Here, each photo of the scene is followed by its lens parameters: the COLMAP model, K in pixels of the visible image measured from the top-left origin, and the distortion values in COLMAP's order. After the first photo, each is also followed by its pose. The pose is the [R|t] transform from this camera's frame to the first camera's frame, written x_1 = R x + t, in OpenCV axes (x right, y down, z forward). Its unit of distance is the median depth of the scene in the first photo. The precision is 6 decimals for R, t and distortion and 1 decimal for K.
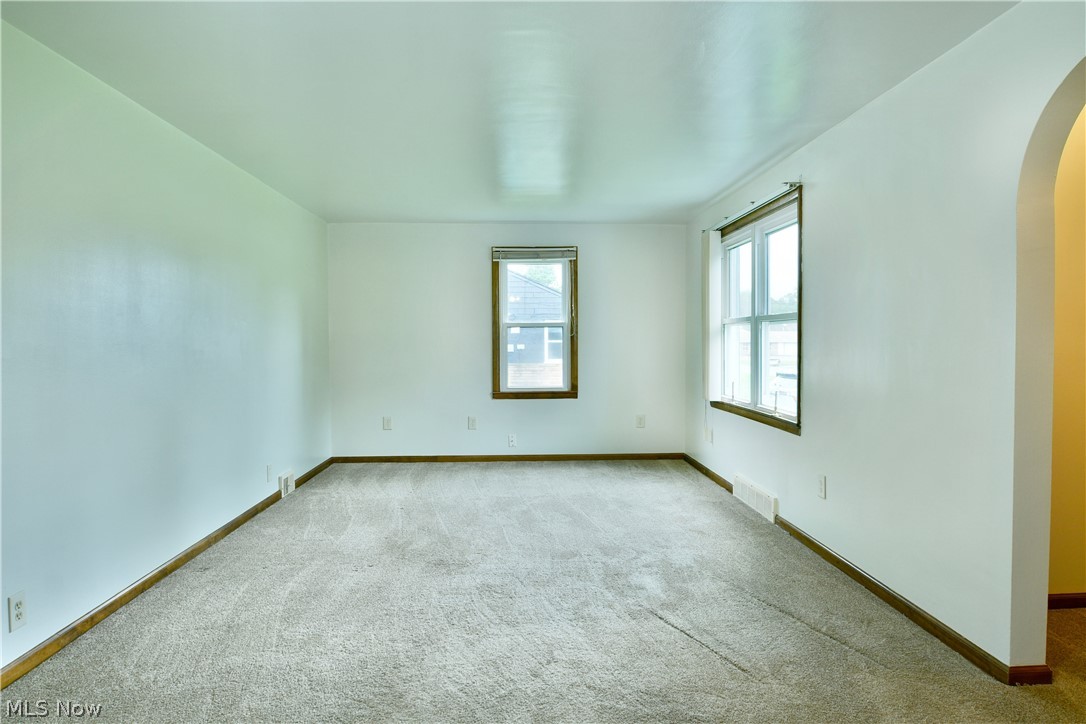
lens RADIAL K [[659.2, 0, 533.7], [0, 659.2, 365.2], [0, 0, 1]] dist [-0.010204, -0.005999]
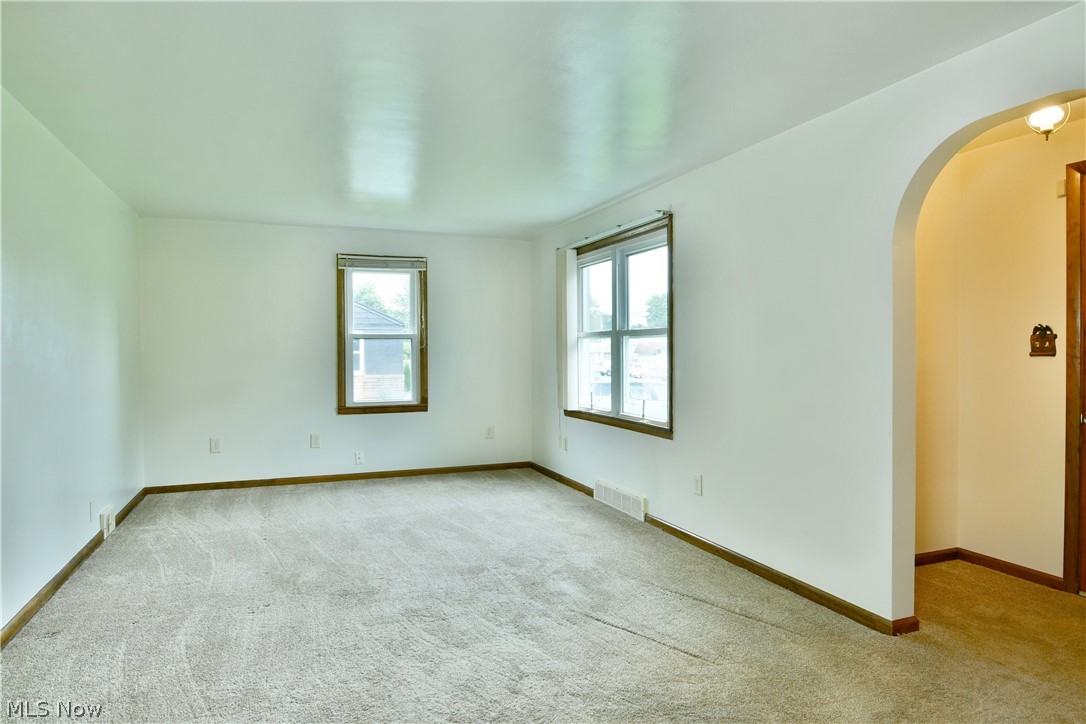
lens RADIAL K [[659.2, 0, 547.4], [0, 659.2, 363.5], [0, 0, 1]] dist [-0.010204, -0.005999]
pose [[0.944747, -0.004676, 0.327767, -0.132510], [0.011185, 0.999776, -0.017974, -0.002468], [-0.327610, 0.020647, 0.944588, 0.018982]]
